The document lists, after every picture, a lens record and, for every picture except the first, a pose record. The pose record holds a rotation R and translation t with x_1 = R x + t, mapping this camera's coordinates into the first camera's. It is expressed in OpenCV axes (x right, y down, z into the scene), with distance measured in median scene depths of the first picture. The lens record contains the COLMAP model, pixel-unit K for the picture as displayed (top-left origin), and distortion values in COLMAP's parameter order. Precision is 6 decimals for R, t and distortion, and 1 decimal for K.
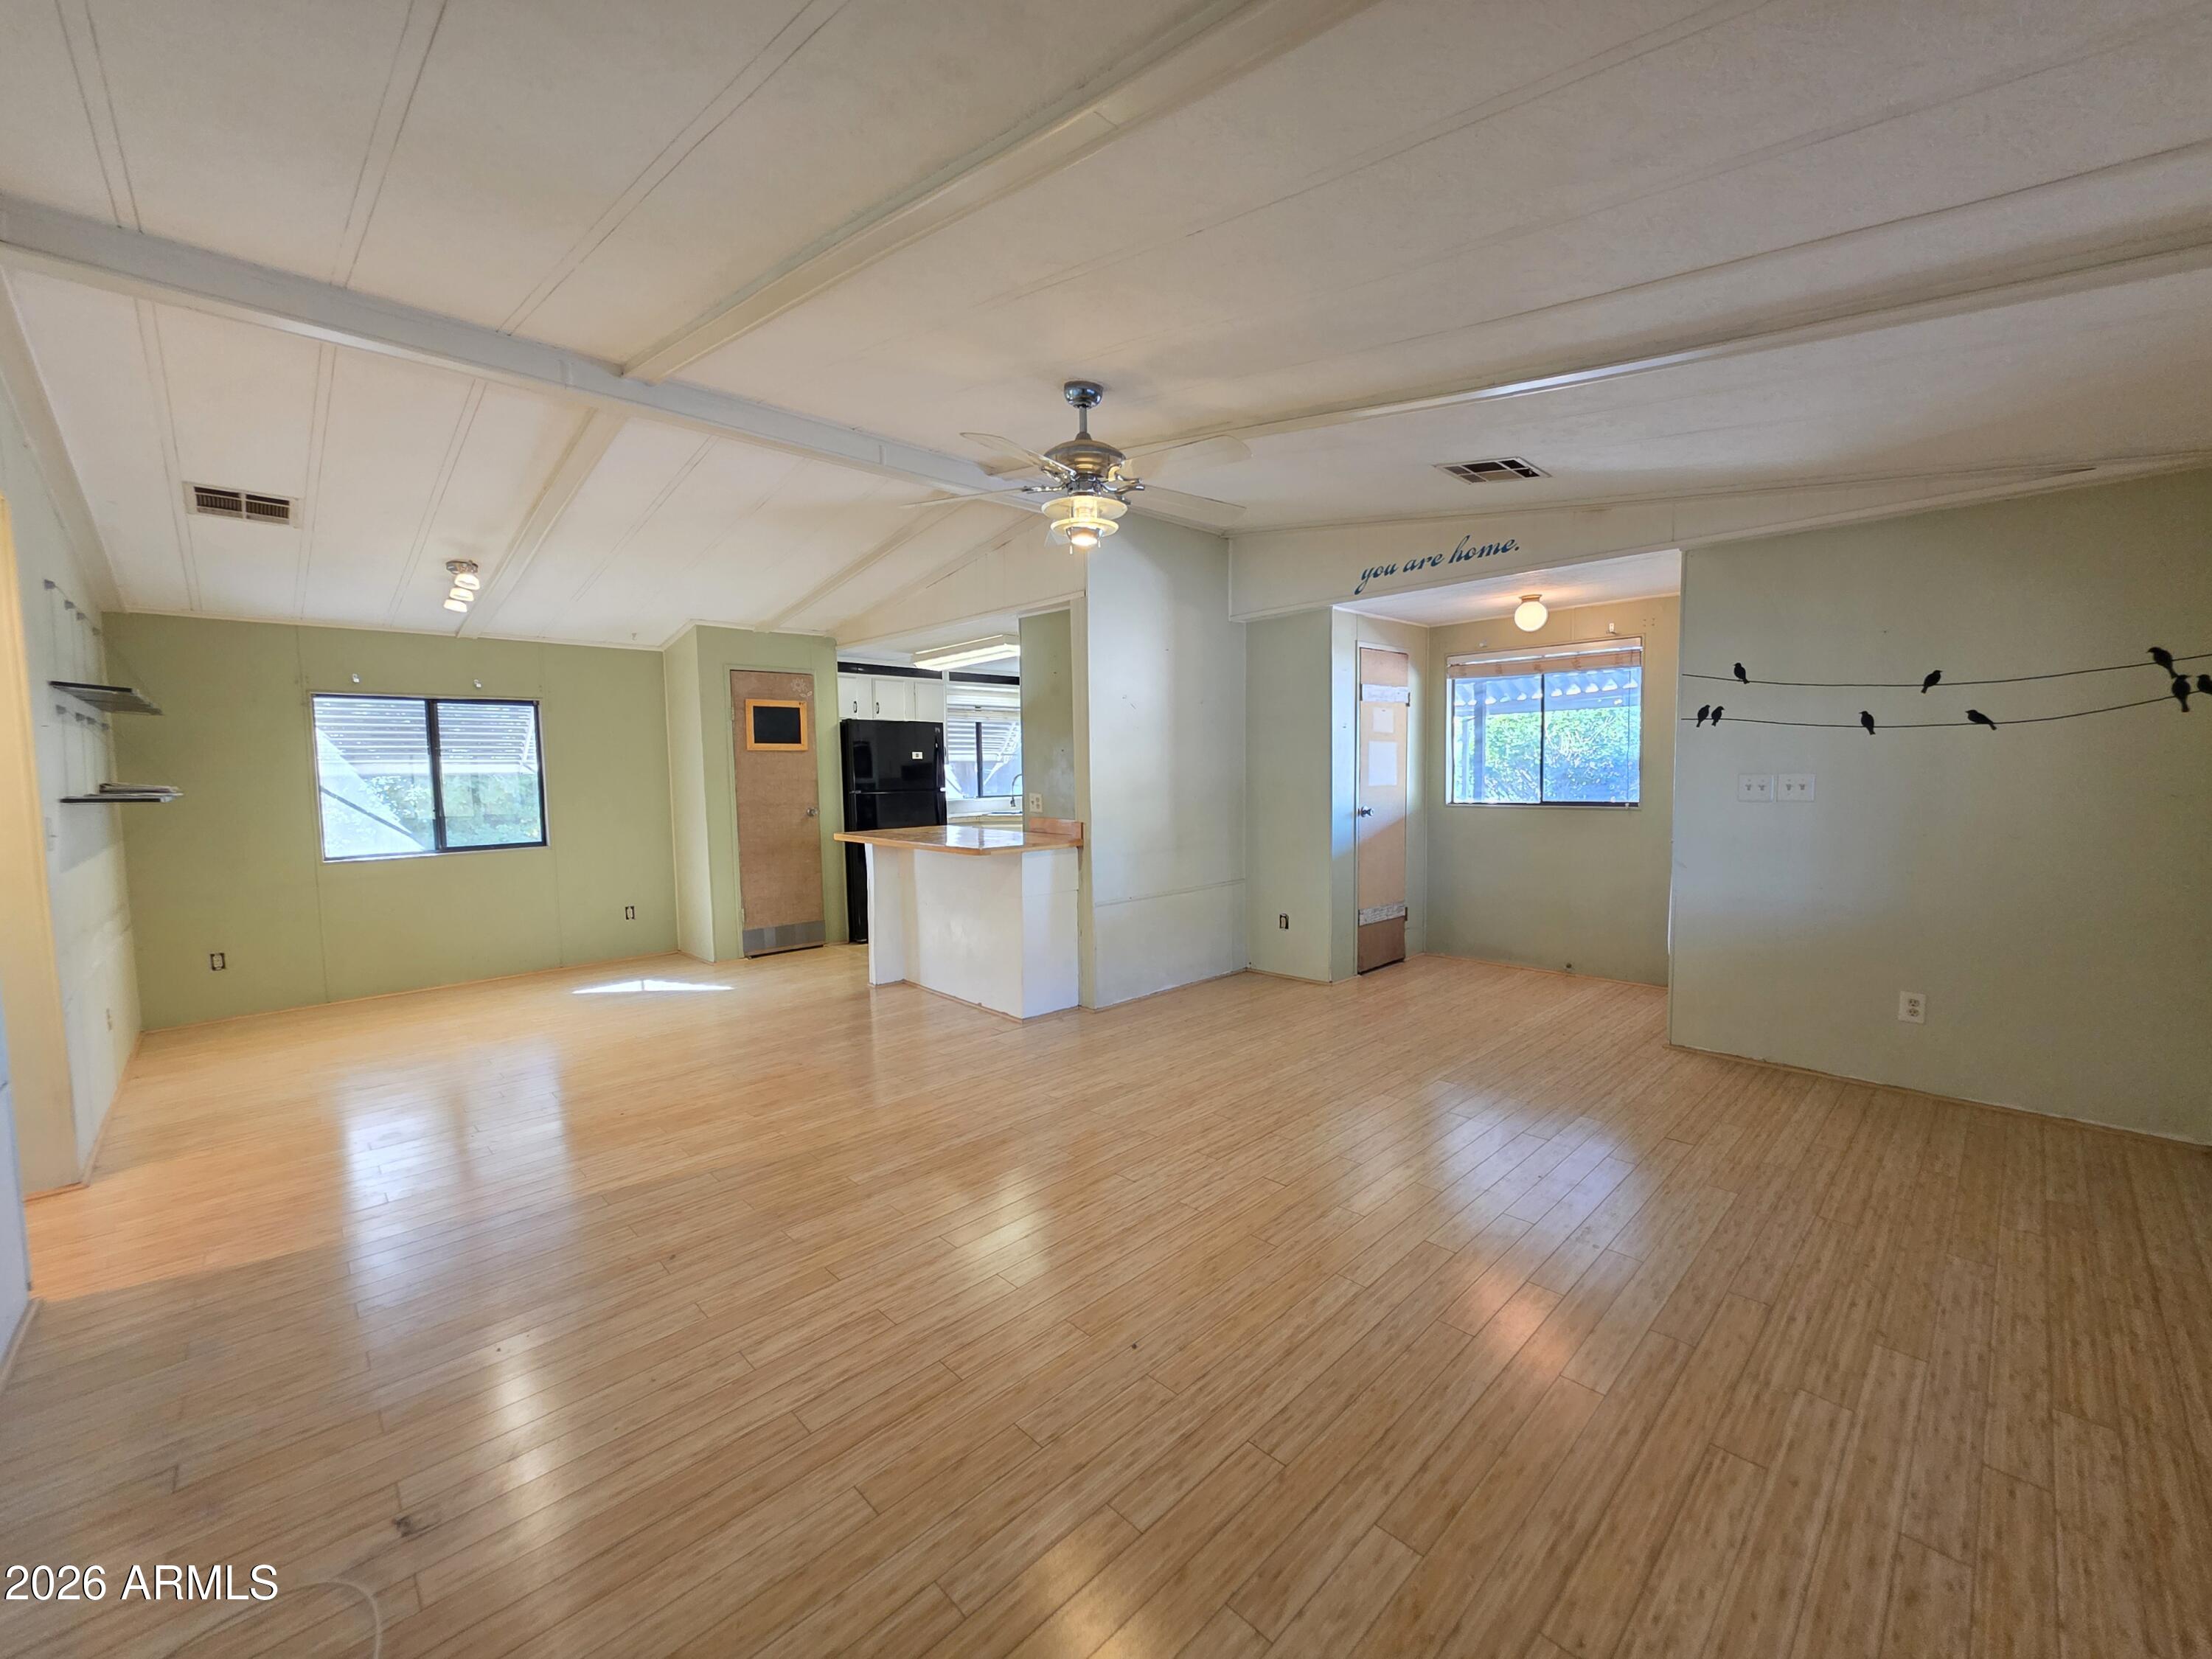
lens RADIAL K [[887.3, 0, 1116.0], [0, 887.3, 825.6], [0, 0, 1]] dist [0.002367, 0.001267]
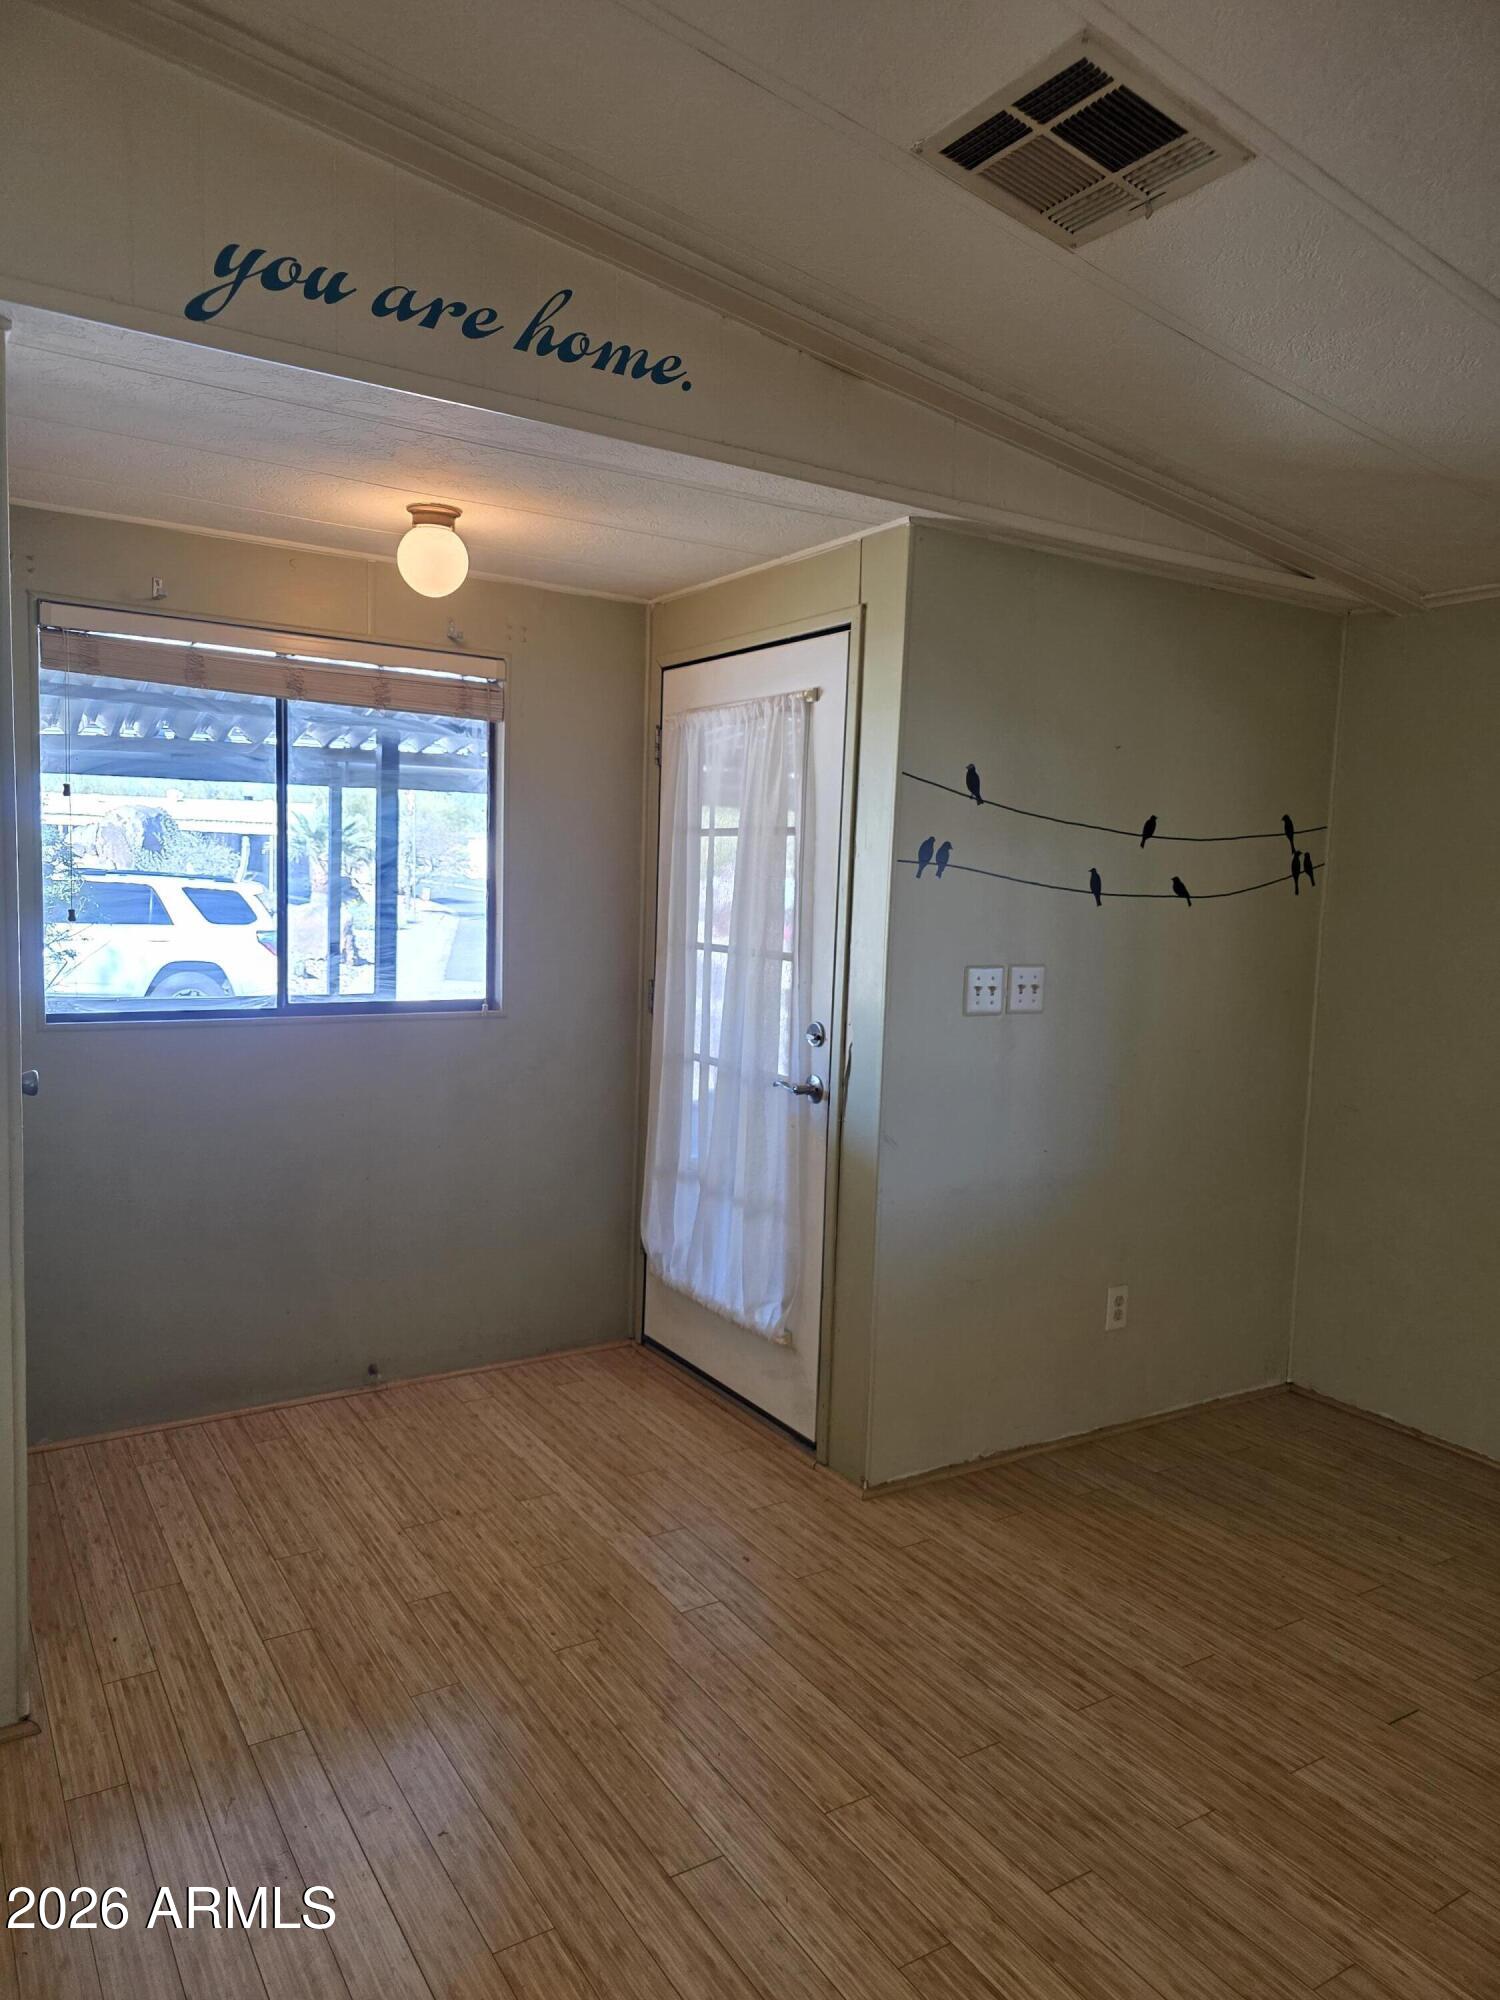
lens RADIAL K [[1345.6, 0, 740.6], [0, 1345.6, 1001.7], [0, 0, 1]] dist [0.054599, -0.055313]
pose [[0.220307, -0.066025, 0.973193, -0.146985], [0.025544, 0.997755, 0.061909, -0.091677], [-0.975096, 0.011220, 0.221499, 0.946769]]
